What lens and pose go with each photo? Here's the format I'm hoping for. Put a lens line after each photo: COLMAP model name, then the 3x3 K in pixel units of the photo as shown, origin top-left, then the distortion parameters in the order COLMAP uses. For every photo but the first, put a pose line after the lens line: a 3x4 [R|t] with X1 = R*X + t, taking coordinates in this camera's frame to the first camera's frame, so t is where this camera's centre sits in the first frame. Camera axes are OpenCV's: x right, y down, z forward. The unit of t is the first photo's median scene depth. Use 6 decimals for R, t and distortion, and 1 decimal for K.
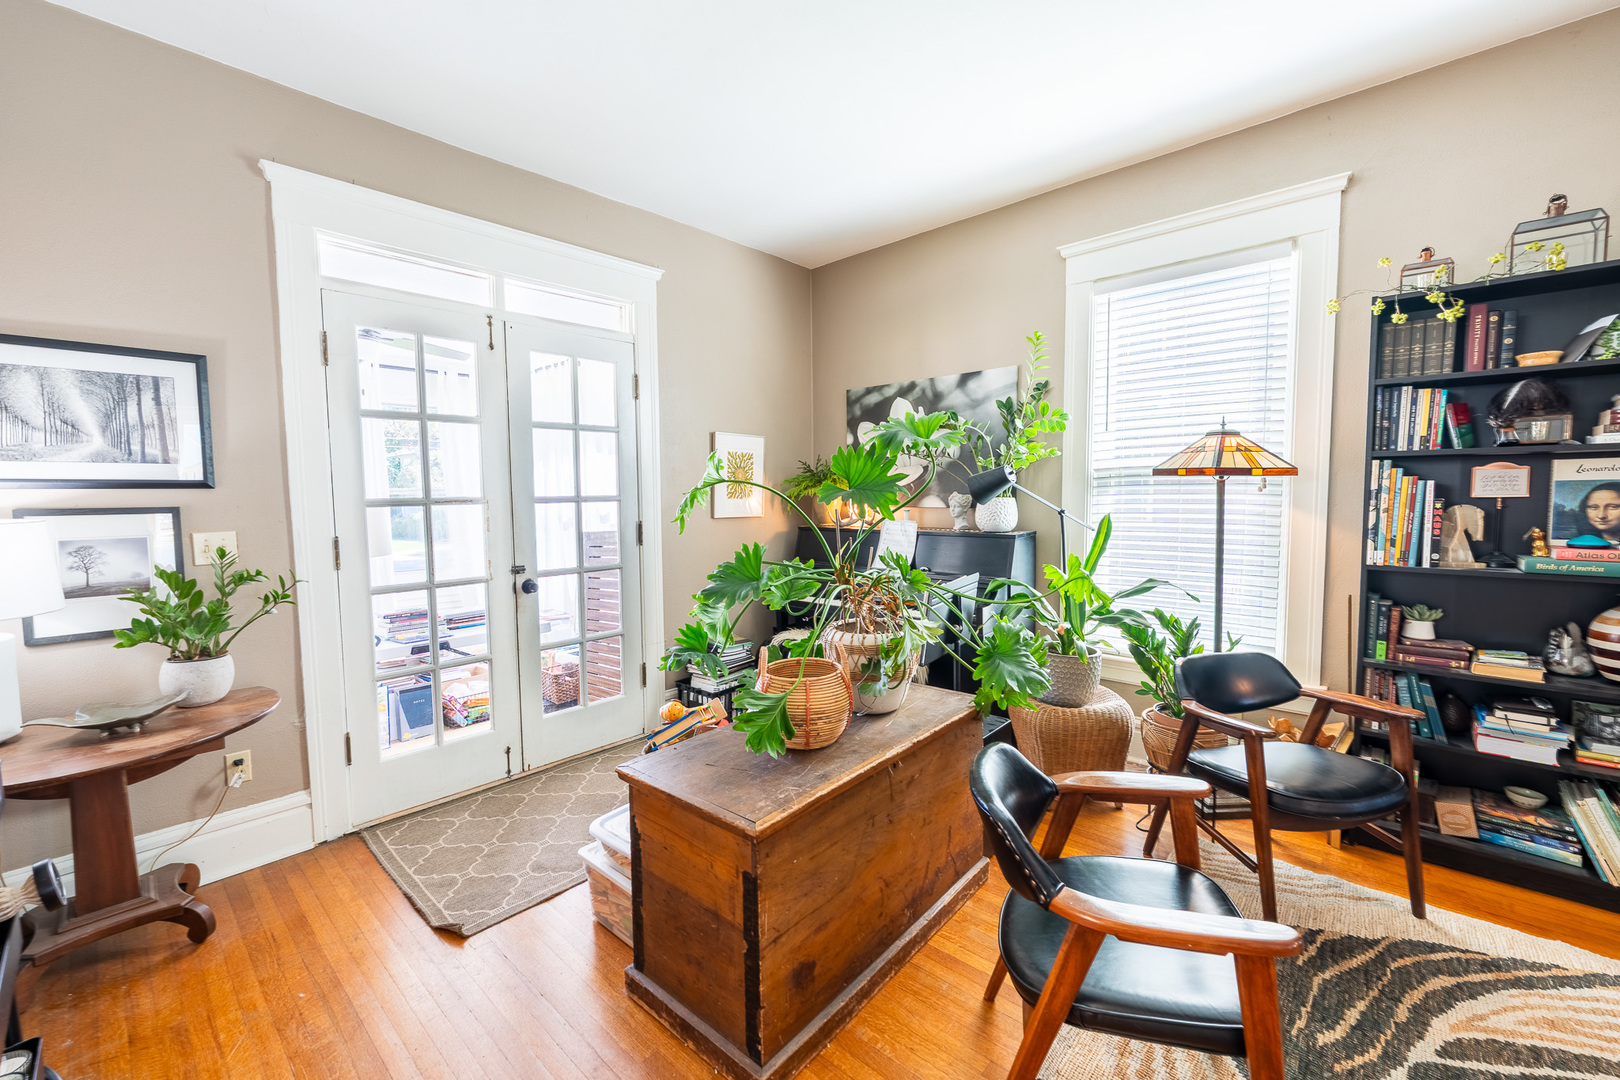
lens RADIAL K [[667.0, 0, 810.0], [0, 667.0, 540.0], [0, 0, 1]] dist [-0.000855, -0.000146]
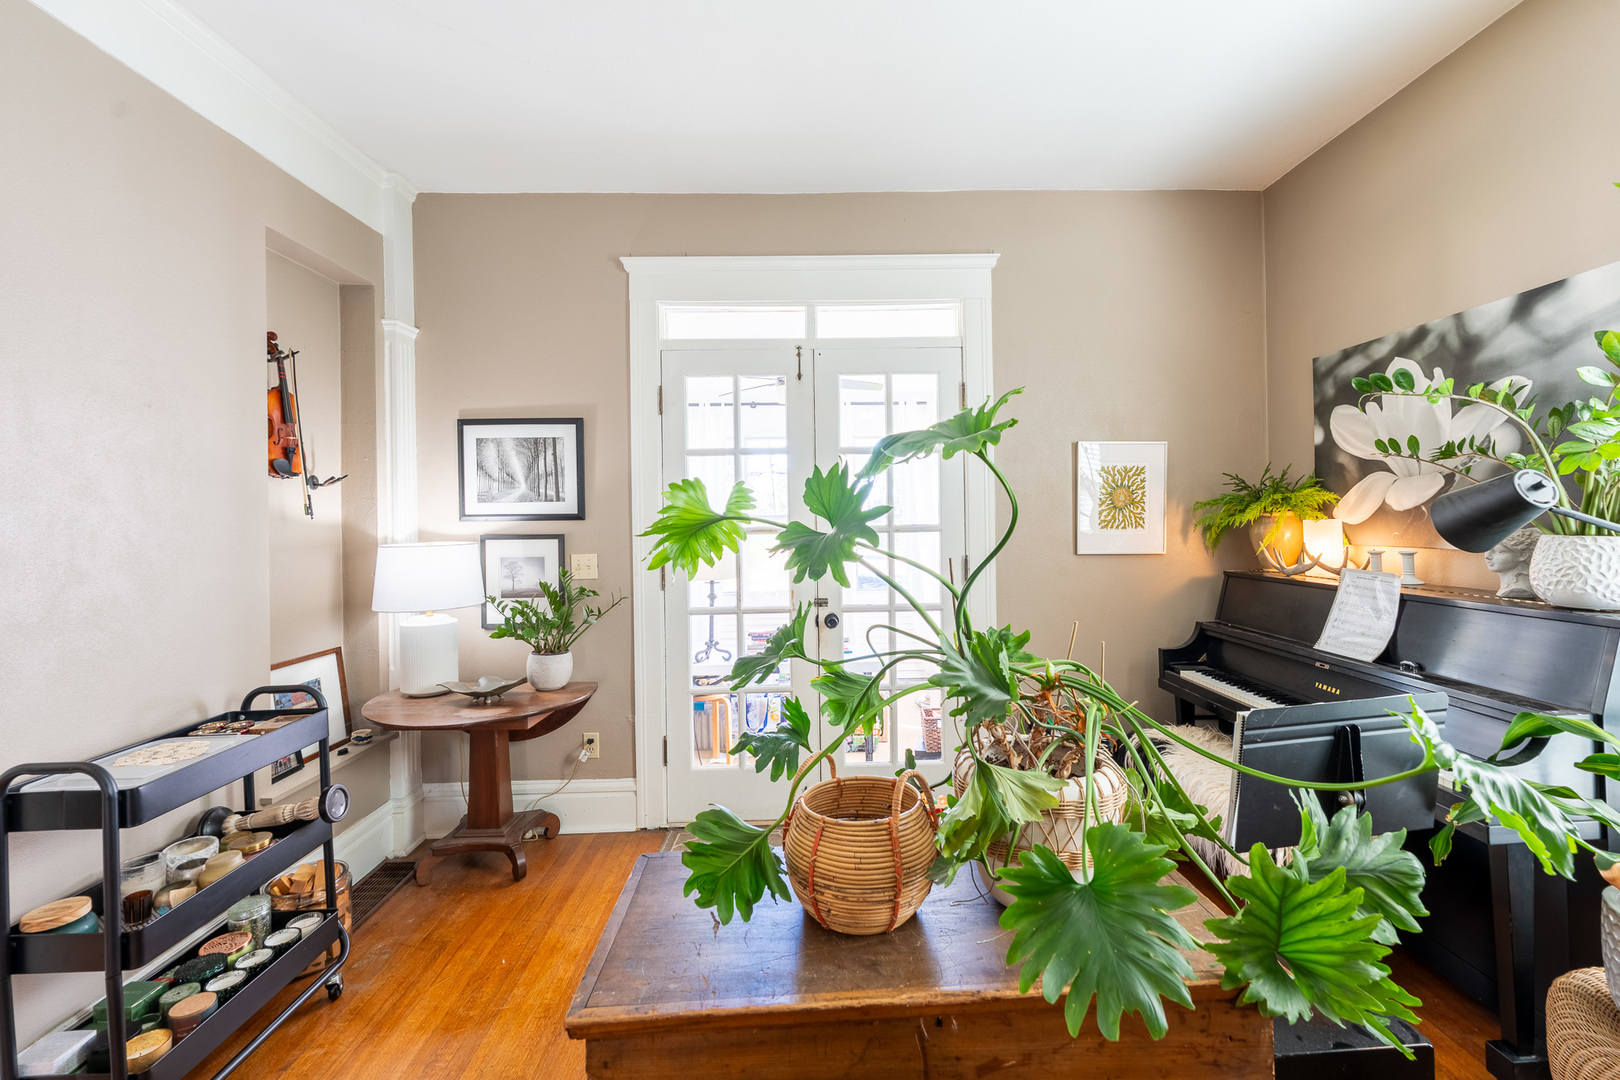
lens RADIAL K [[701.8, 0, 815.3], [0, 701.8, 516.1], [0, 0, 1]] dist [0.002117, 0.000066]
pose [[0.694917, -0.000699, -0.719089, 0.297647], [-0.045772, 0.997929, -0.045203, -0.034661], [0.717632, 0.064327, 0.693446, 0.301468]]
